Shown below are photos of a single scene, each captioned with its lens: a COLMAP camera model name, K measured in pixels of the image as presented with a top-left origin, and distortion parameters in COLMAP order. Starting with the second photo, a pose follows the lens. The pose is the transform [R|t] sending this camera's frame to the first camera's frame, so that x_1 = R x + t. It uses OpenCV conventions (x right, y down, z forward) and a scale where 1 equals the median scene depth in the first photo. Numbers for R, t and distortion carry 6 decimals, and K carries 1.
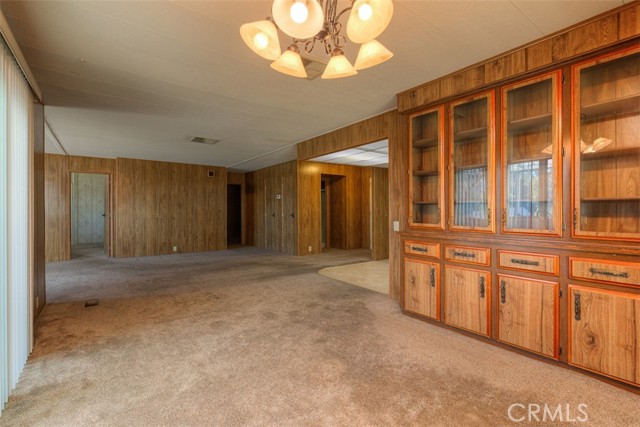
lens RADIAL K [[296.3, 0, 319.7], [0, 296.3, 211.5], [0, 0, 1]] dist [-0.000918, 0.000002]
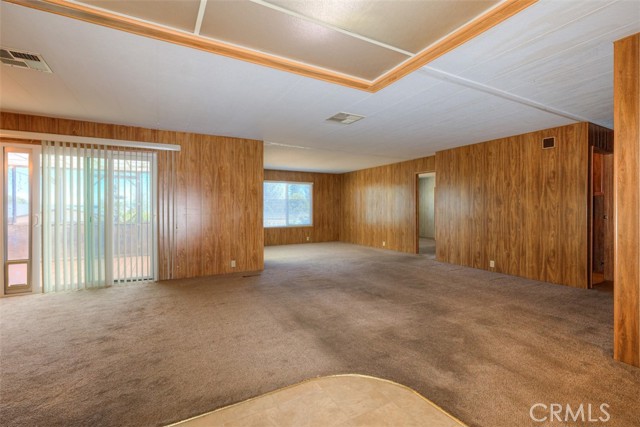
lens RADIAL K [[296.3, 0, 319.7], [0, 296.3, 211.5], [0, 0, 1]] dist [-0.000918, 0.000002]
pose [[-0.134193, 0.008809, -0.990916, 0.258759], [-0.001578, 0.999957, 0.009104, -0.003495], [0.990954, 0.002785, -0.134173, 0.700561]]
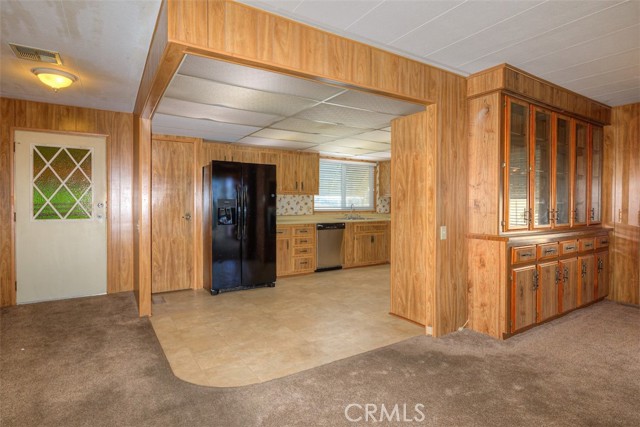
lens RADIAL K [[332.2, 0, 313.1], [0, 332.2, 205.6], [0, 0, 1]] dist [-0.007703, -0.000371]
pose [[0.082944, -0.002670, 0.996551, -0.272534], [0.001724, 0.999995, 0.002536, -0.009419], [-0.996553, 0.001508, 0.082948, 0.596686]]
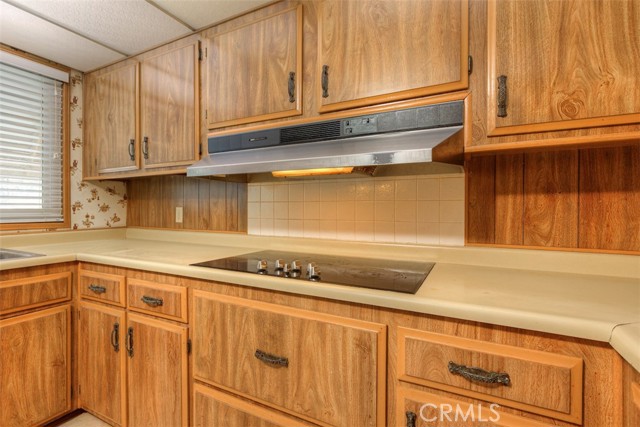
lens RADIAL K [[296.3, 0, 319.7], [0, 296.3, 211.5], [0, 0, 1]] dist [-0.000918, 0.000002]
pose [[-0.452632, -0.000253, 0.891698, 0.329806], [0.002480, 0.999996, 0.001542, -0.001611], [-0.891694, 0.002910, -0.452629, 0.417812]]
